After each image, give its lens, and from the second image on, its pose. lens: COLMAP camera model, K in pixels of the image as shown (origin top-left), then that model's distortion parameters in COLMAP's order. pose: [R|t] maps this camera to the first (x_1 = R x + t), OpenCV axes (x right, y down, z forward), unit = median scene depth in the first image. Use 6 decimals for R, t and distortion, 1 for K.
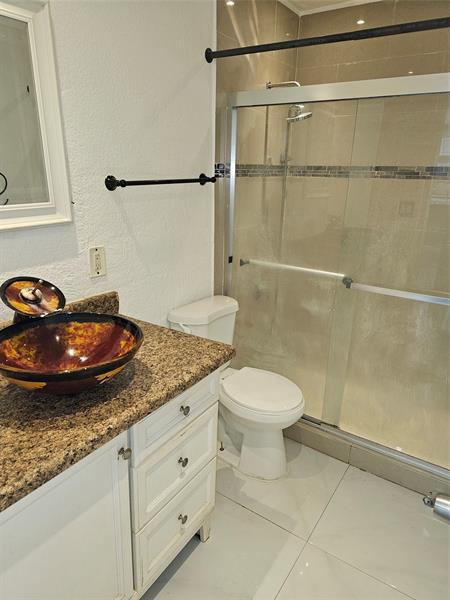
lens RADIAL K [[407.1, 0, 218.7], [0, 407.1, 296.9], [0, 0, 1]] dist [0.063882, -0.063749]
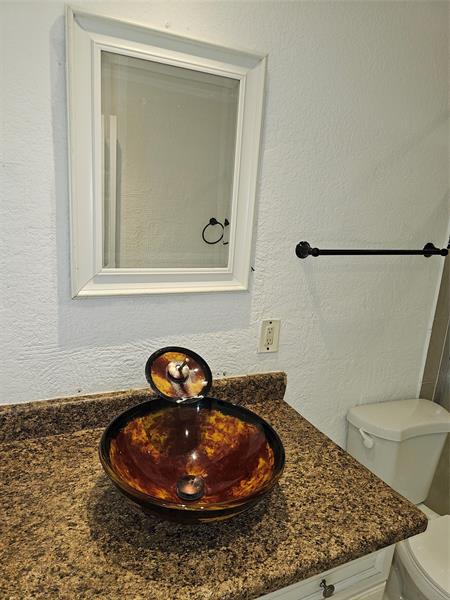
lens RADIAL K [[407.1, 0, 214.7], [0, 407.1, 297.0], [0, 0, 1]] dist [0.063882, -0.063749]
pose [[0.855266, 0.157437, -0.493694, 0.015390], [-0.208403, 0.976788, -0.049539, -0.087753], [0.474435, 0.145256, 0.868223, 0.161530]]
